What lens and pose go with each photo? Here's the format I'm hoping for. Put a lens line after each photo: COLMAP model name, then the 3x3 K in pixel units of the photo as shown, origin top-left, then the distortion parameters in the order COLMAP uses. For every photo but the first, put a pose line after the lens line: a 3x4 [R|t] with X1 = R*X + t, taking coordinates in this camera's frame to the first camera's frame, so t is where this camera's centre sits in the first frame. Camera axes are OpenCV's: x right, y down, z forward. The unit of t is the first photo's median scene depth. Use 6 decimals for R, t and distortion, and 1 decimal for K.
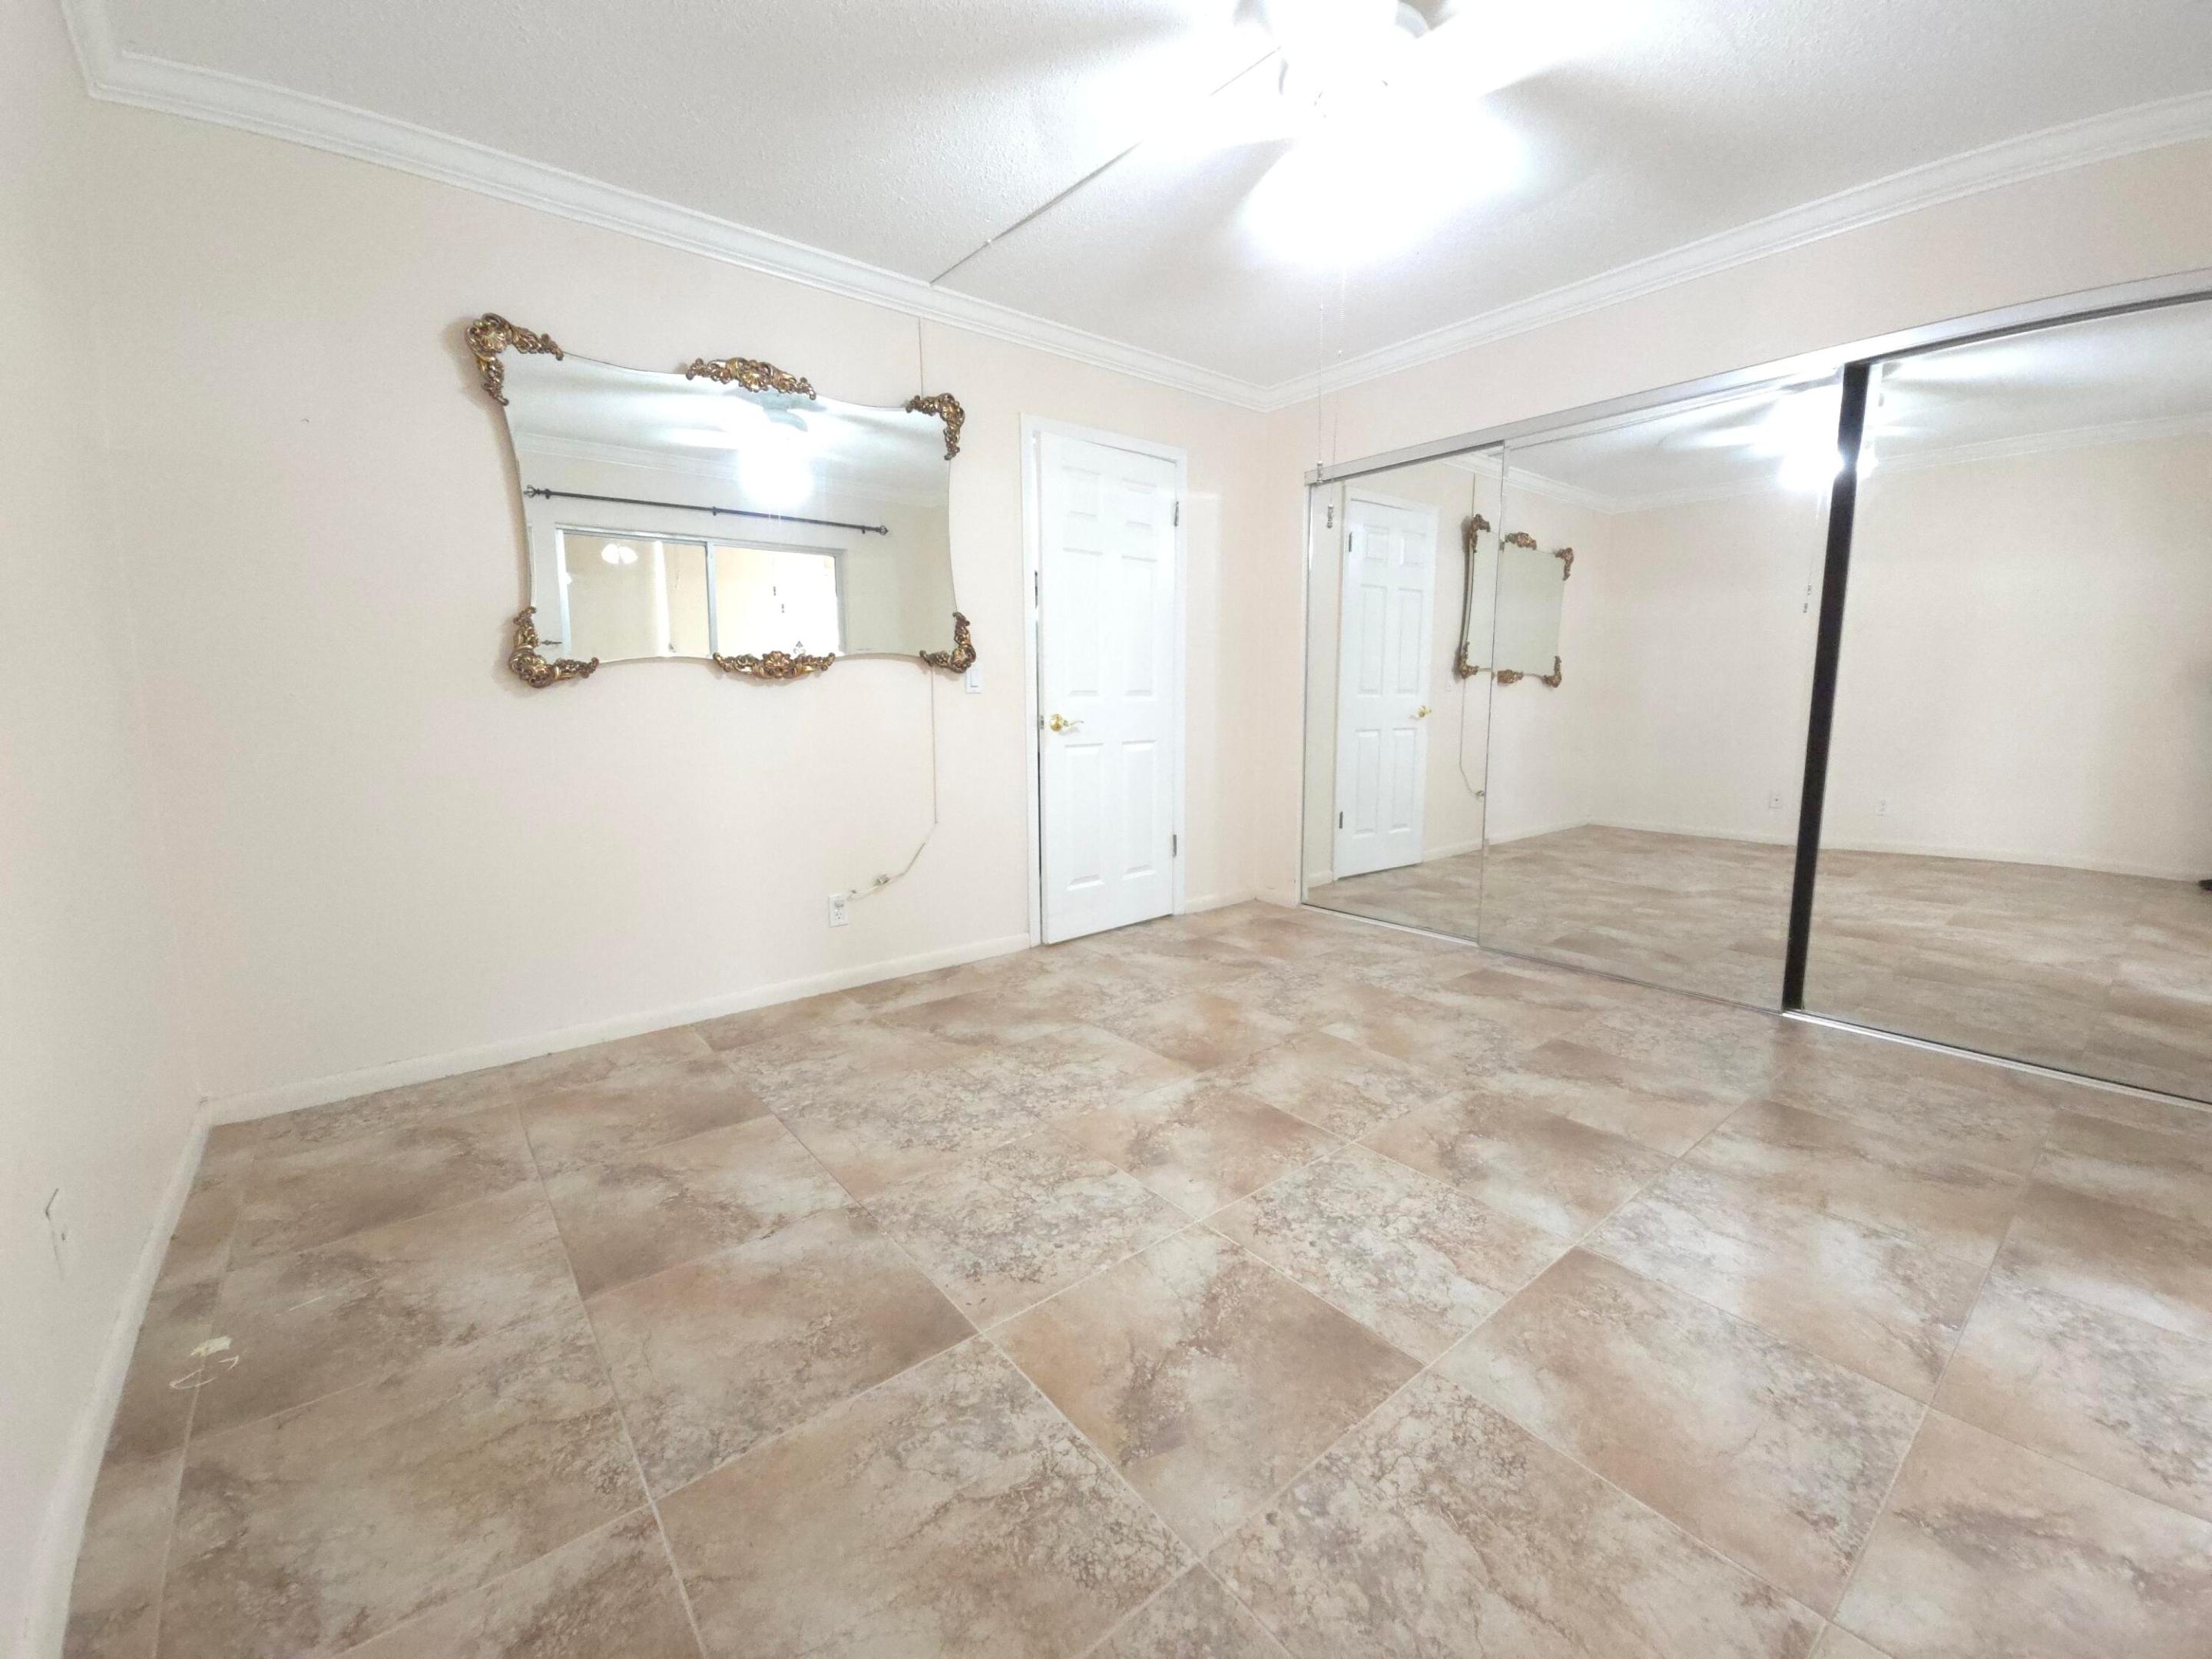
lens RADIAL K [[898.8, 0, 1096.2], [0, 898.8, 818.9], [0, 0, 1]] dist [0.007085, -0.005666]
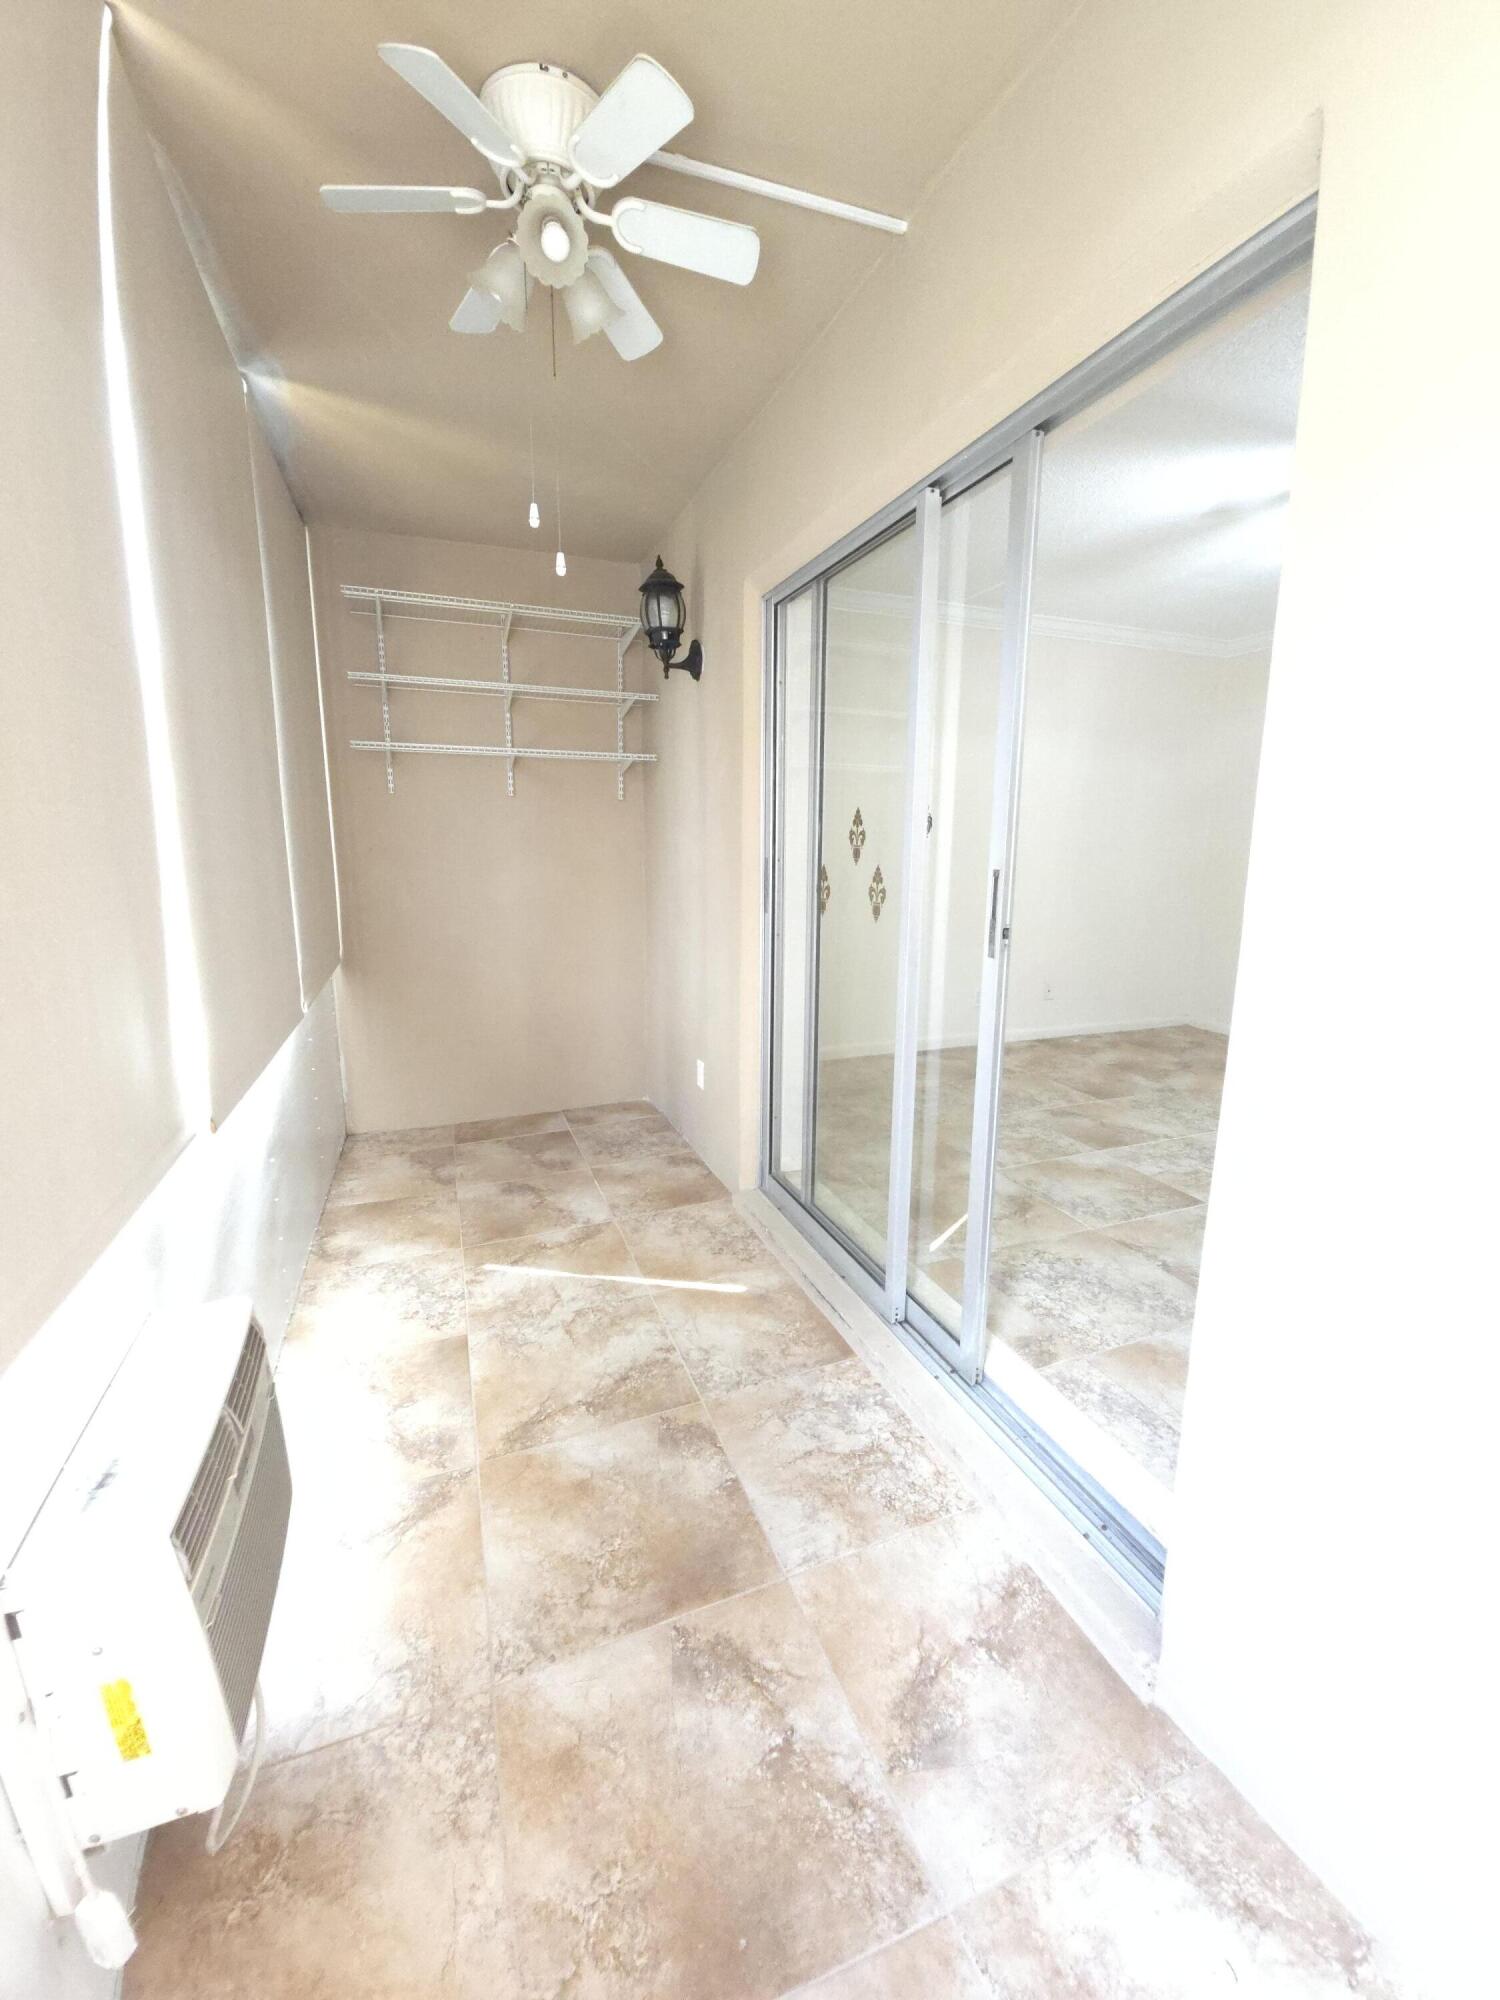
lens RADIAL K [[812.6, 0, 750.0], [0, 812.6, 1000.0], [0, 0, 1]] dist [0.007085, -0.005666]
pose [[-0.300180, 0.185003, -0.935770, 1.835250], [-0.134924, 0.962914, 0.233651, -0.136597], [0.944292, 0.196395, -0.264086, 0.404647]]
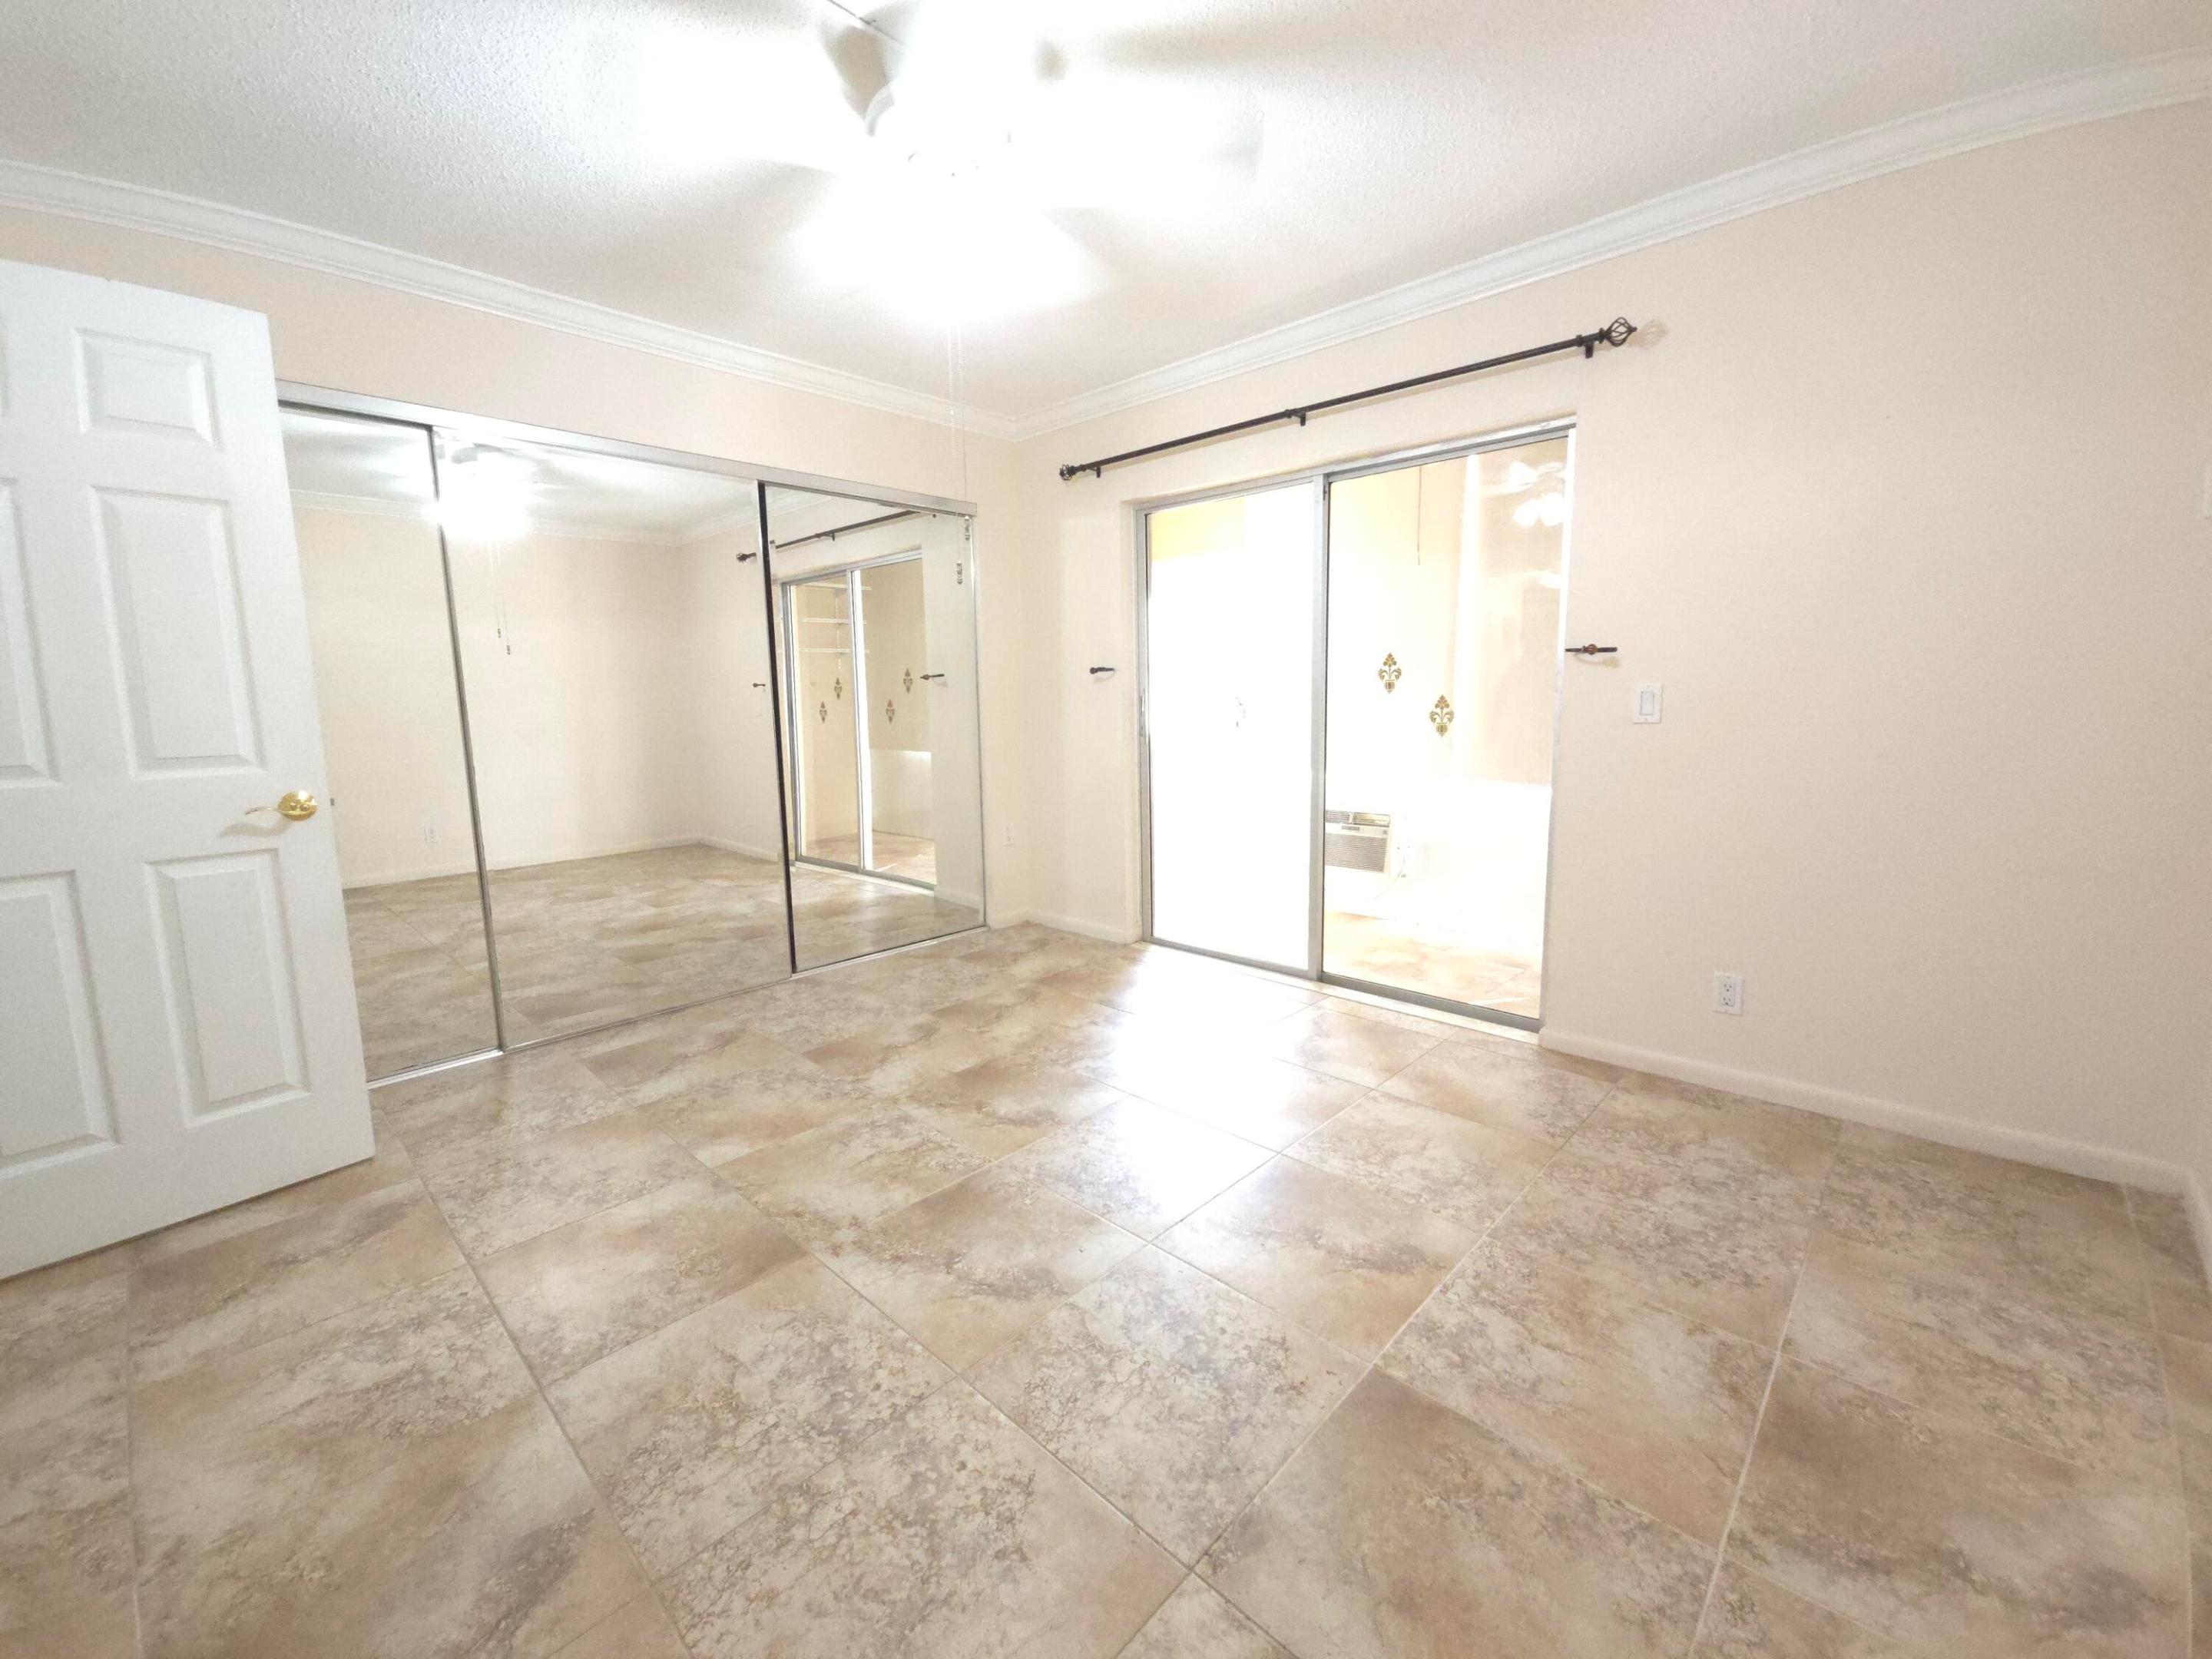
lens RADIAL K [[898.8, 0, 1096.2], [0, 898.8, 818.9], [0, 0, 1]] dist [0.007085, -0.005666]
pose [[-0.133232, -0.128850, 0.982673, -0.732806], [0.156806, 0.976284, 0.149272, -0.179018], [-0.978602, 0.173977, -0.109868, 0.940065]]
